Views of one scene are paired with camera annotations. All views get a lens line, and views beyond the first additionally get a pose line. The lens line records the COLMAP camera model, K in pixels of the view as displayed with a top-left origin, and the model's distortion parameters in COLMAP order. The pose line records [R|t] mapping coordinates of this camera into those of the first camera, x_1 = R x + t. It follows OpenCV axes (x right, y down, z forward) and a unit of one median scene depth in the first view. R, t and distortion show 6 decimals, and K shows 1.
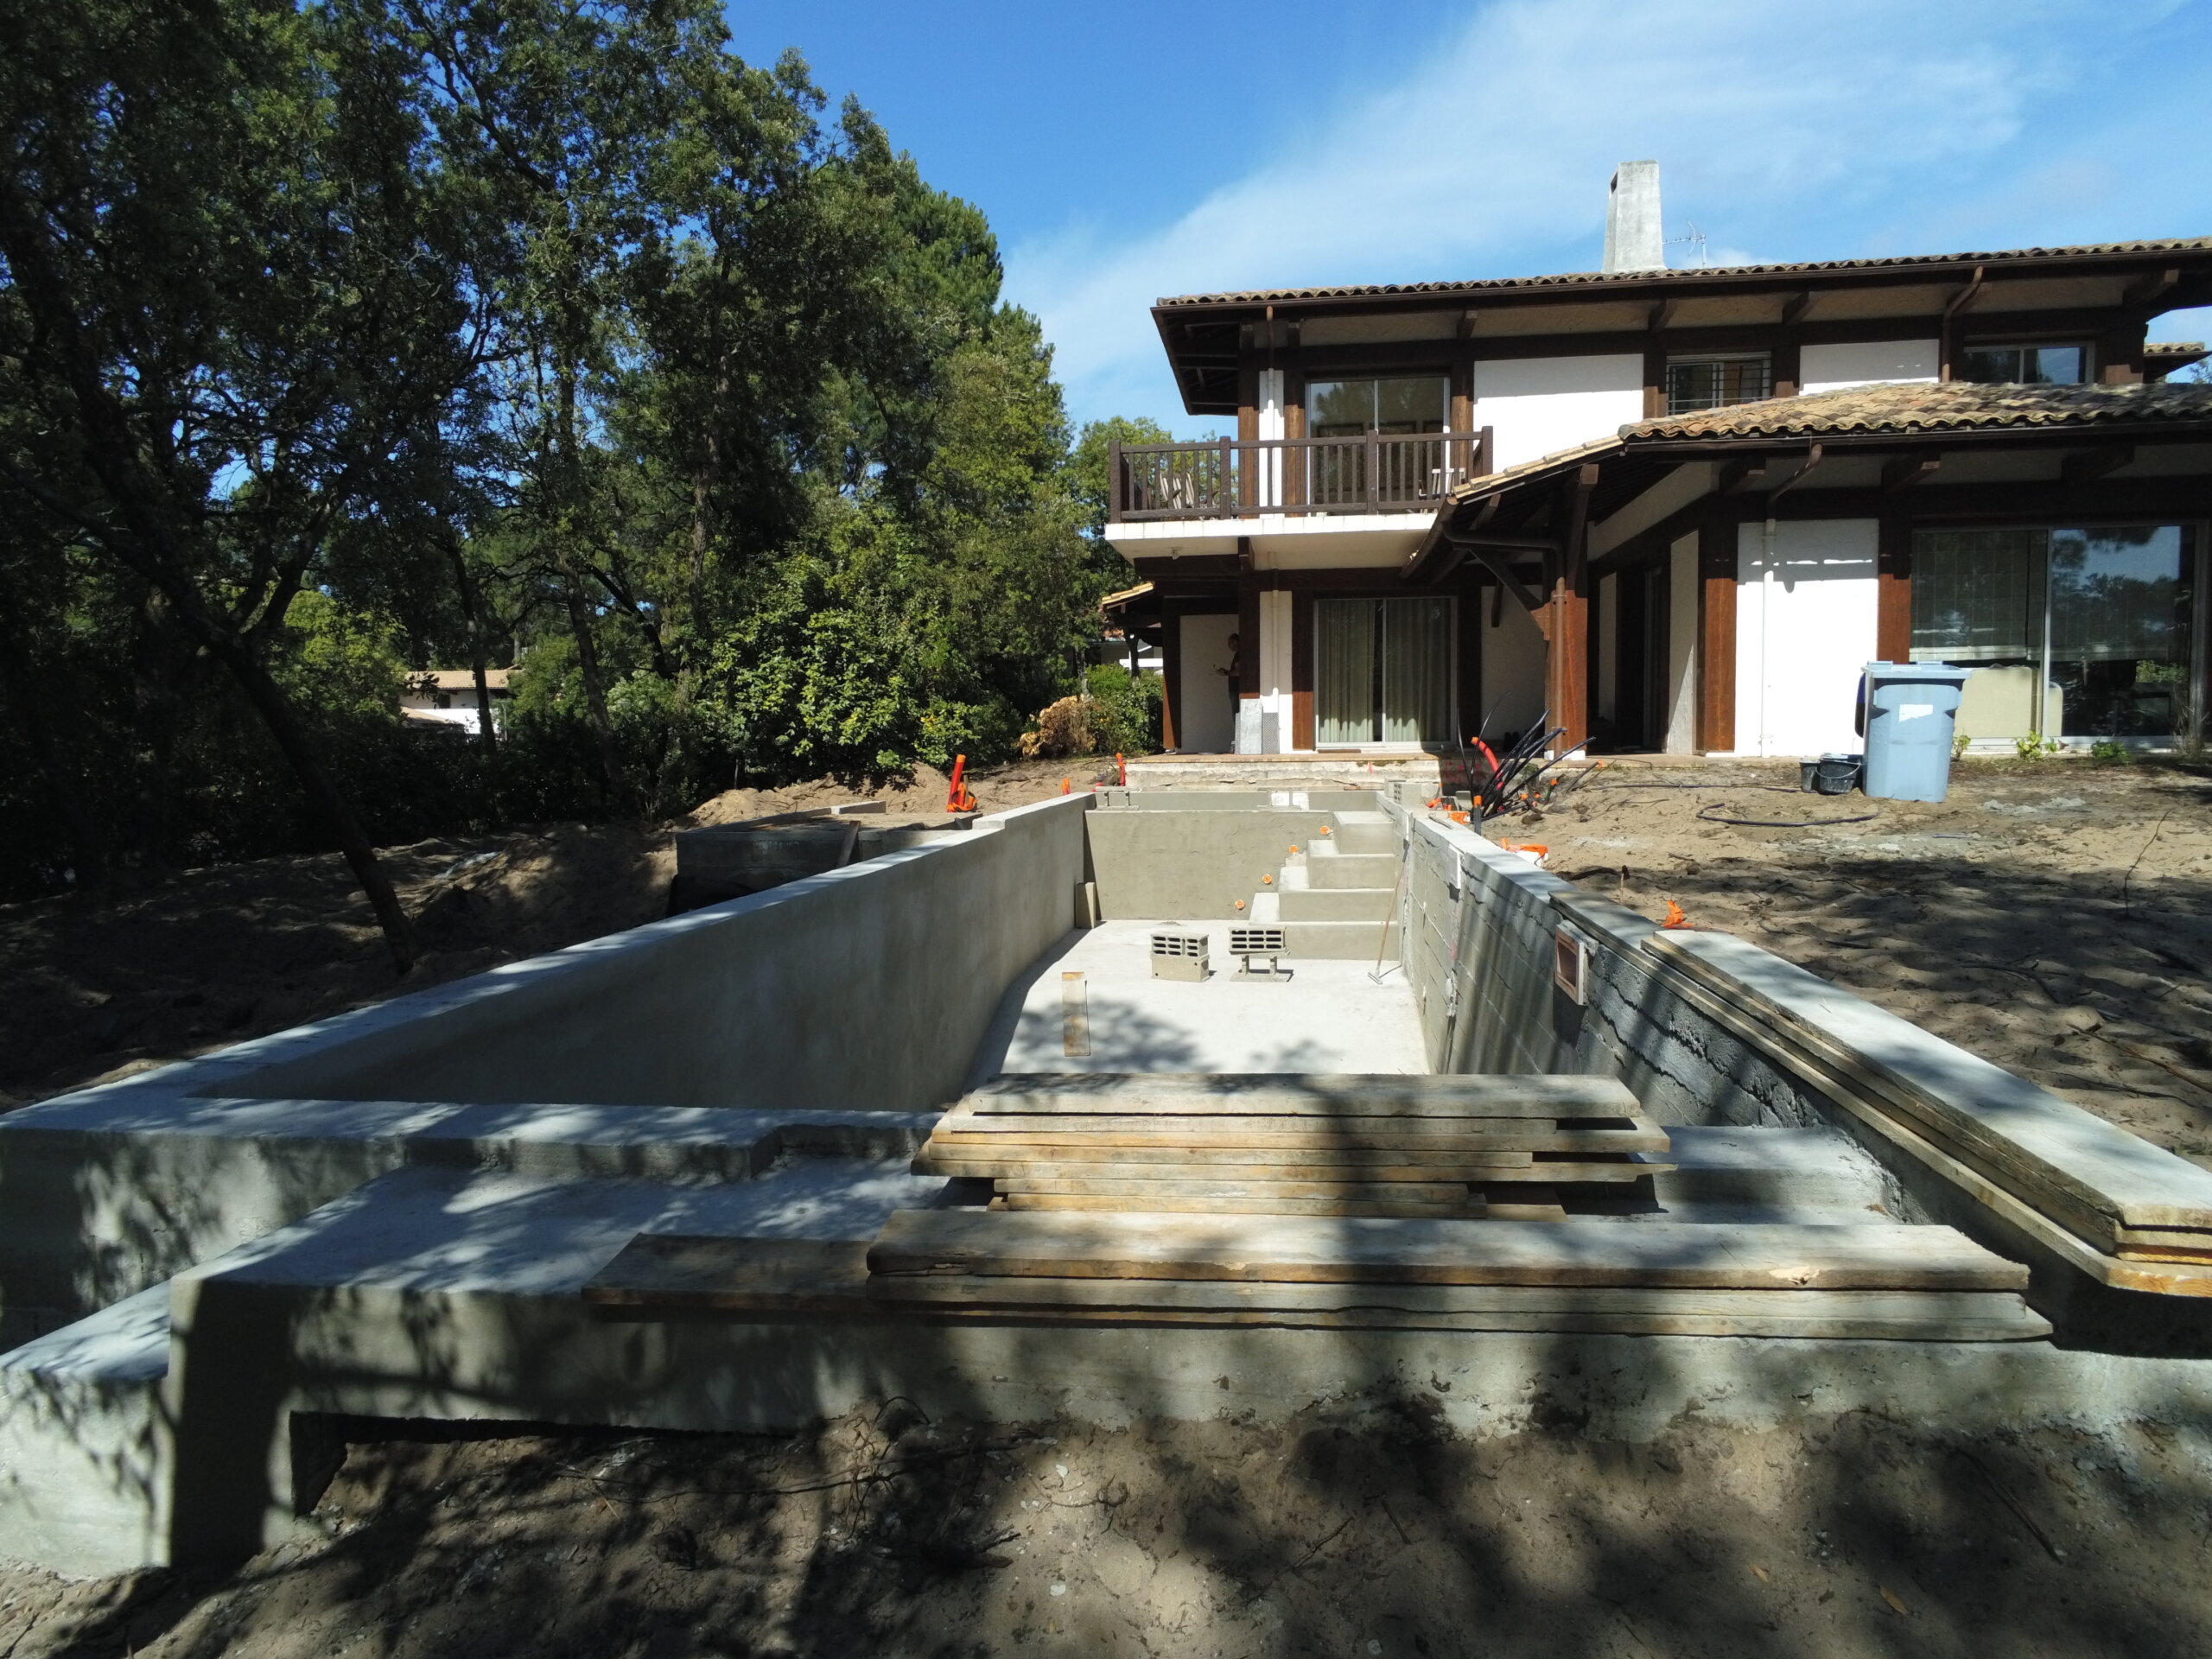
lens RADIAL K [[1447.3, 0, 1105.7], [0, 1447.3, 832.4], [0, 0, 1]] dist [0.012164, 0.002344]
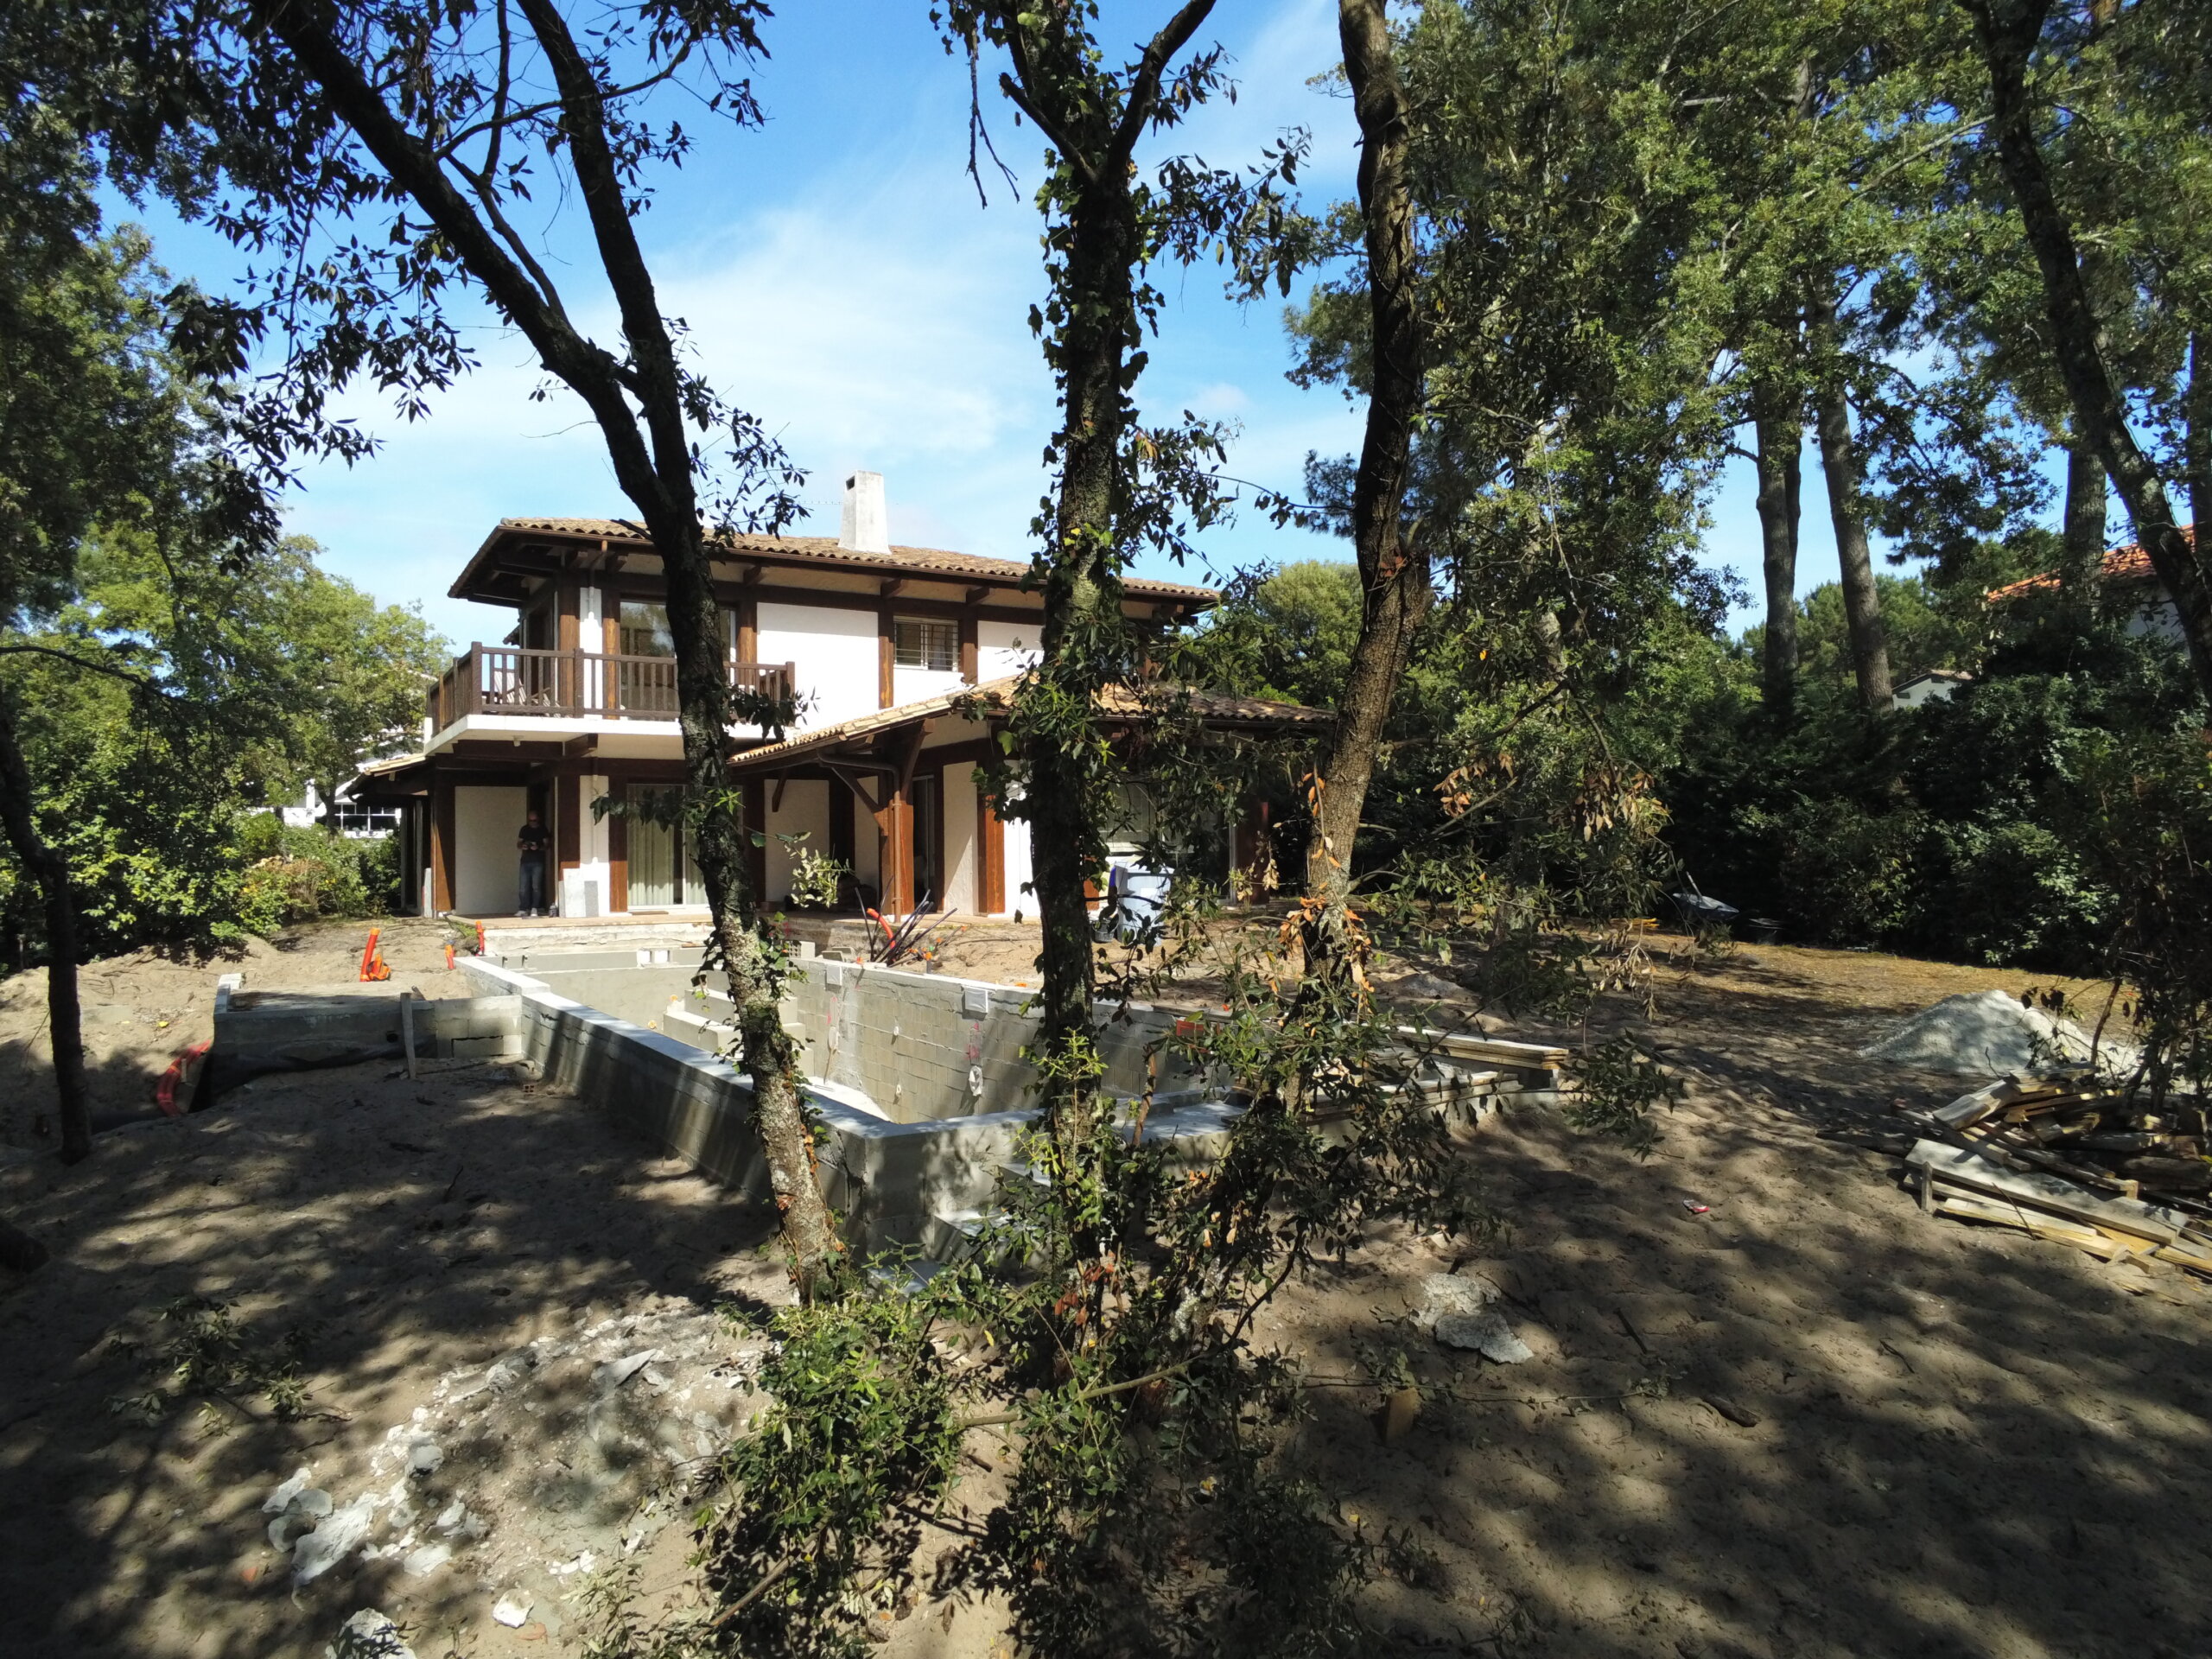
lens RADIAL K [[1447.3, 0, 1109.7], [0, 1447.3, 833.5], [0, 0, 1]] dist [0.012164, 0.002344]
pose [[0.784419, 0.013403, 0.620087, -0.288223], [0.043962, 0.996050, -0.077142, -0.012985], [-0.618672, 0.087772, 0.780731, -0.159732]]
